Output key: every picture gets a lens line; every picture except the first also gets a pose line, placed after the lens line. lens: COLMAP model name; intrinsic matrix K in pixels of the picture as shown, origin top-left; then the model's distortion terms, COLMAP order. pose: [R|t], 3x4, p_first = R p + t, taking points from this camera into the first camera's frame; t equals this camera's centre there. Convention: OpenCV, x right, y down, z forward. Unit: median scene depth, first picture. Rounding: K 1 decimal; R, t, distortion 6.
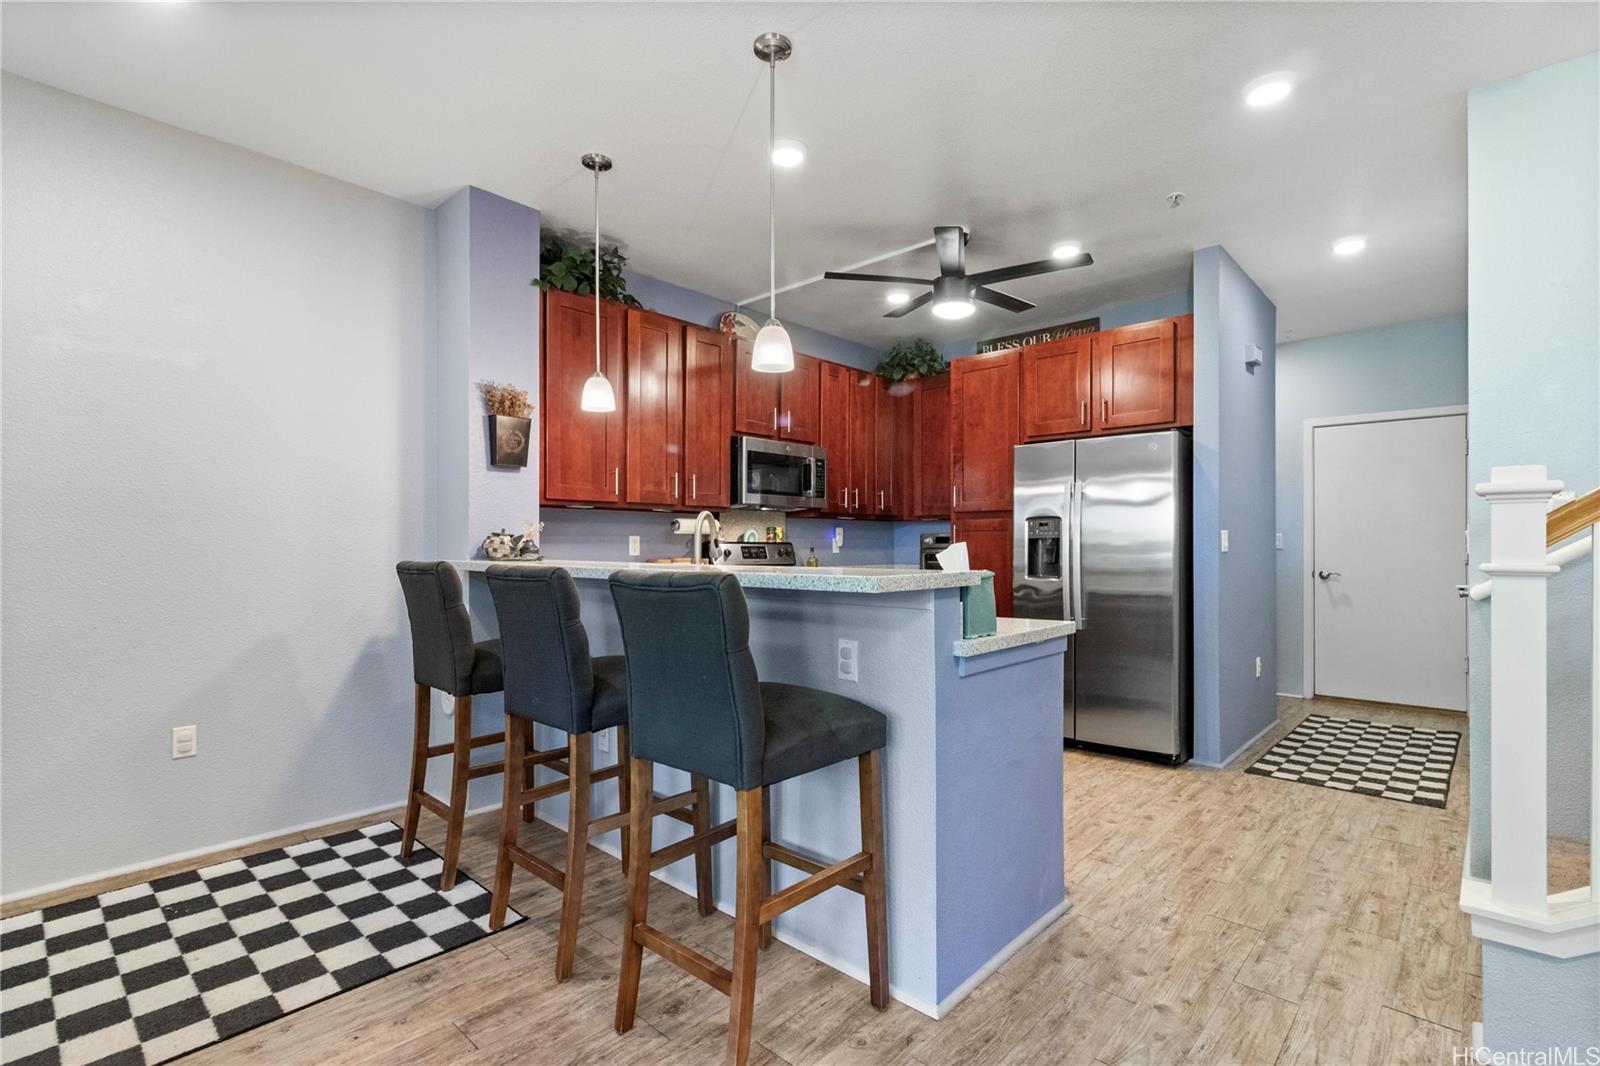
lens RADIAL K [[737.1, 0, 812.3], [0, 737.1, 543.0], [0, 0, 1]] dist [-0.000362, 0.000177]
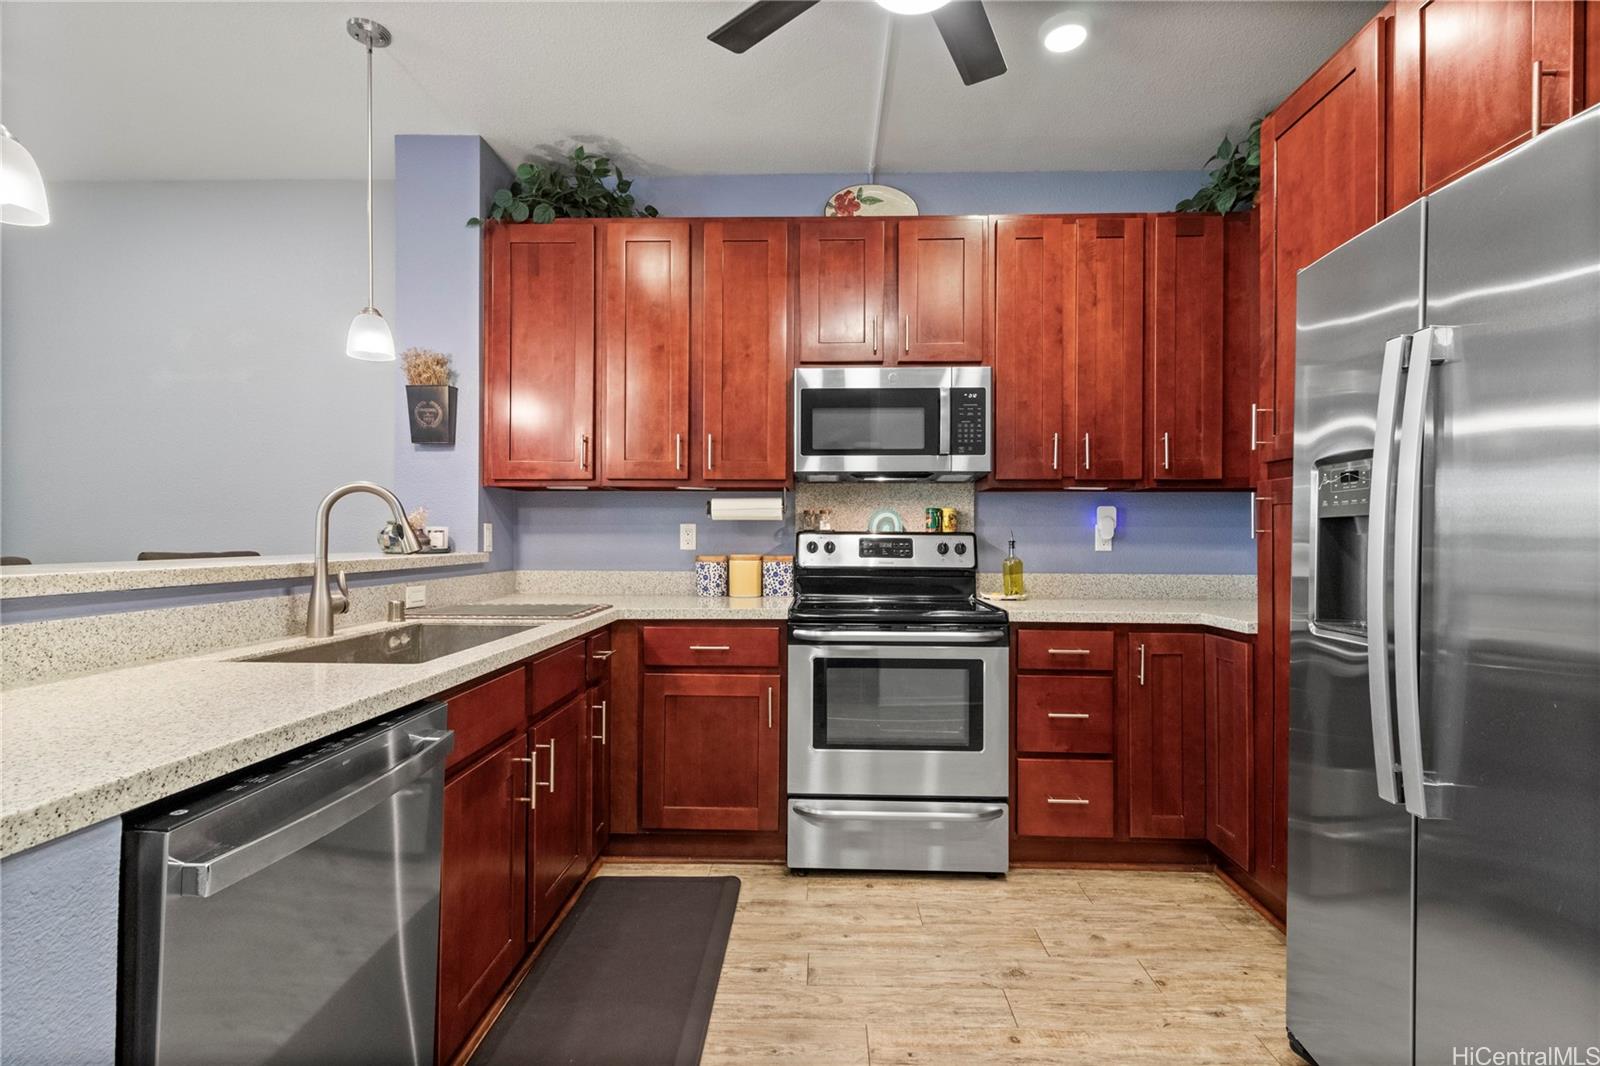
lens RADIAL K [[737.1, 0, 801.3], [0, 737.1, 529.8], [0, 0, 1]] dist [-0.000362, 0.000177]
pose [[0.659020, -0.004260, -0.752113, 0.363846], [0.000857, 0.999988, -0.004913, 0.000356], [0.752125, 0.002593, 0.659016, 0.531600]]
